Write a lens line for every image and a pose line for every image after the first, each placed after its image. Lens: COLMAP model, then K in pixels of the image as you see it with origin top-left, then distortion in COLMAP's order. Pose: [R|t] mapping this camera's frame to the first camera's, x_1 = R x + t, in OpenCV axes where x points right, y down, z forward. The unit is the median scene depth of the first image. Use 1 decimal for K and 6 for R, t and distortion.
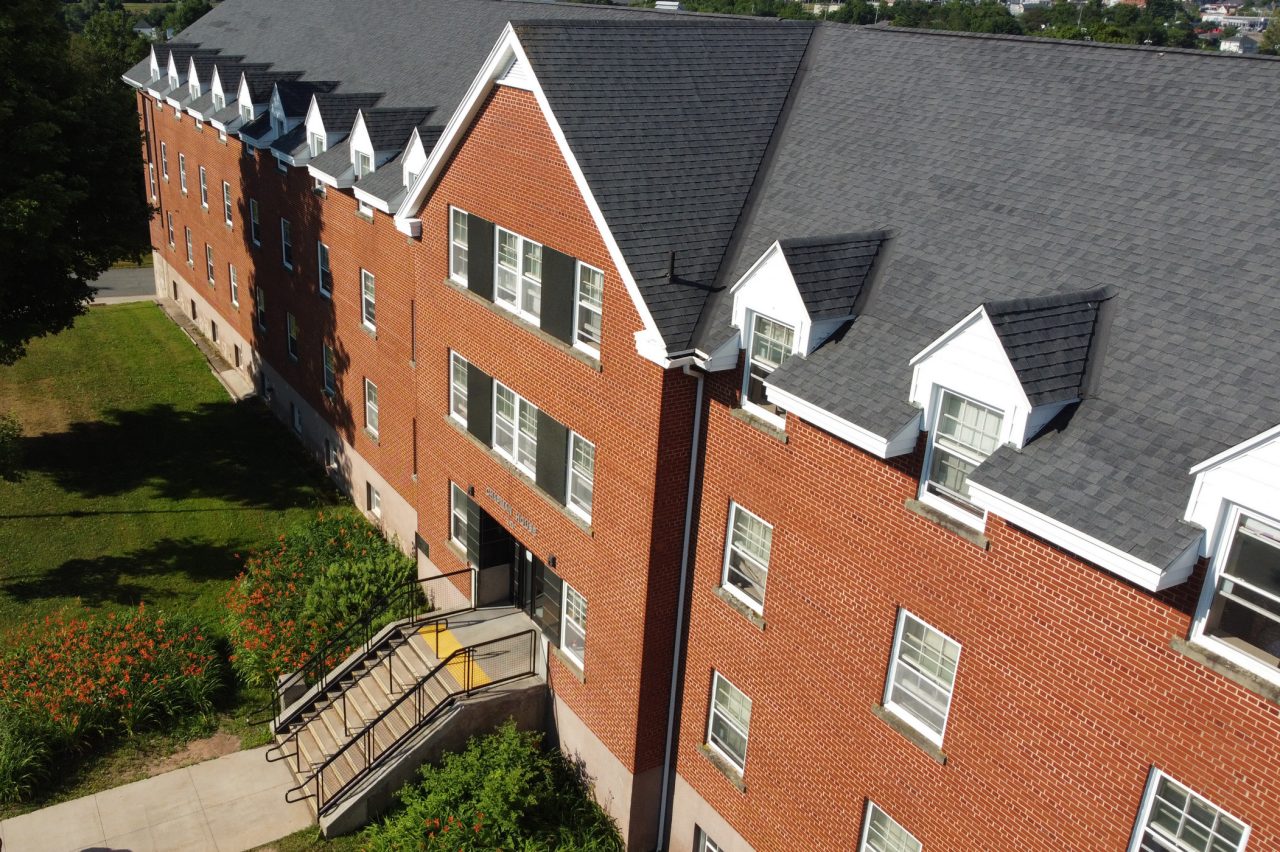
lens RADIAL K [[1076.2, 0, 640.0], [0, 1076.2, 426.0], [0, 0, 1]] dist [0.104445, -0.002749]
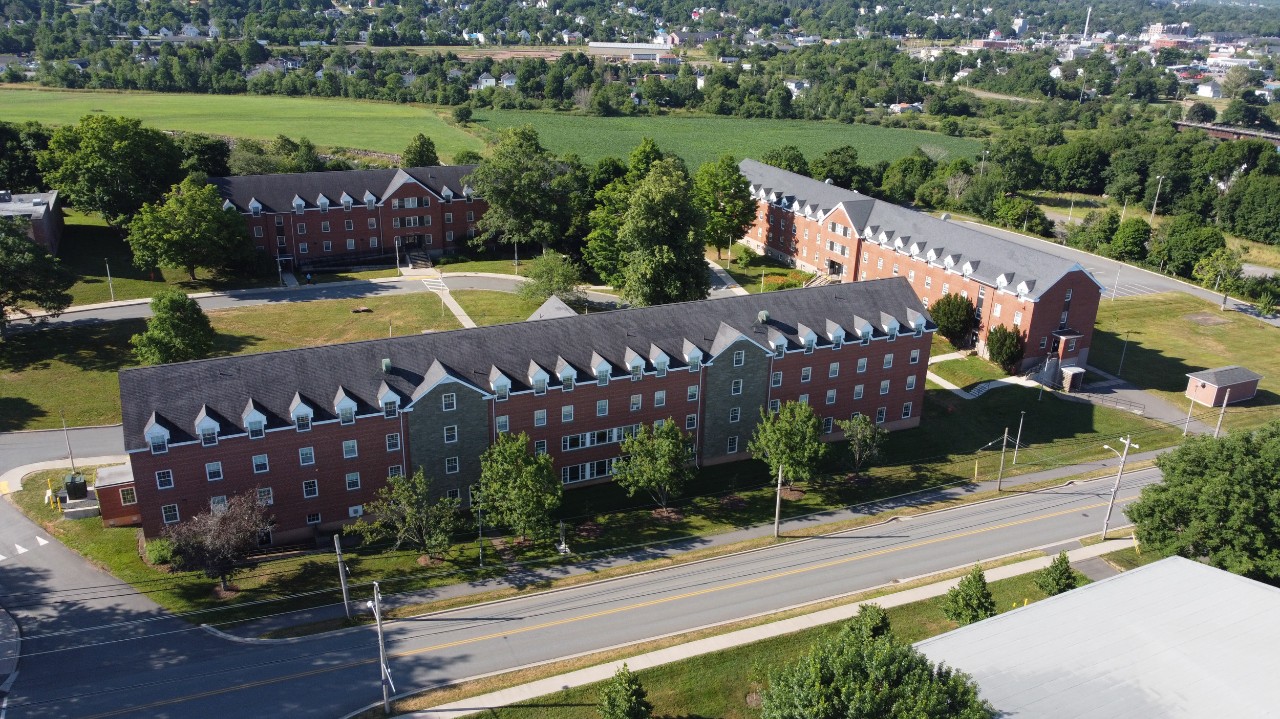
lens RADIAL K [[969.6, 0, 640.0], [0, 969.6, 359.5], [0, 0, 1]] dist [-0.043815, 0.126603]
pose [[0.988892, 0.016752, -0.147687, -0.527654], [-0.017044, 0.999854, -0.000714, 0.928354], [0.147654, 0.003223, 0.989034, -6.844227]]
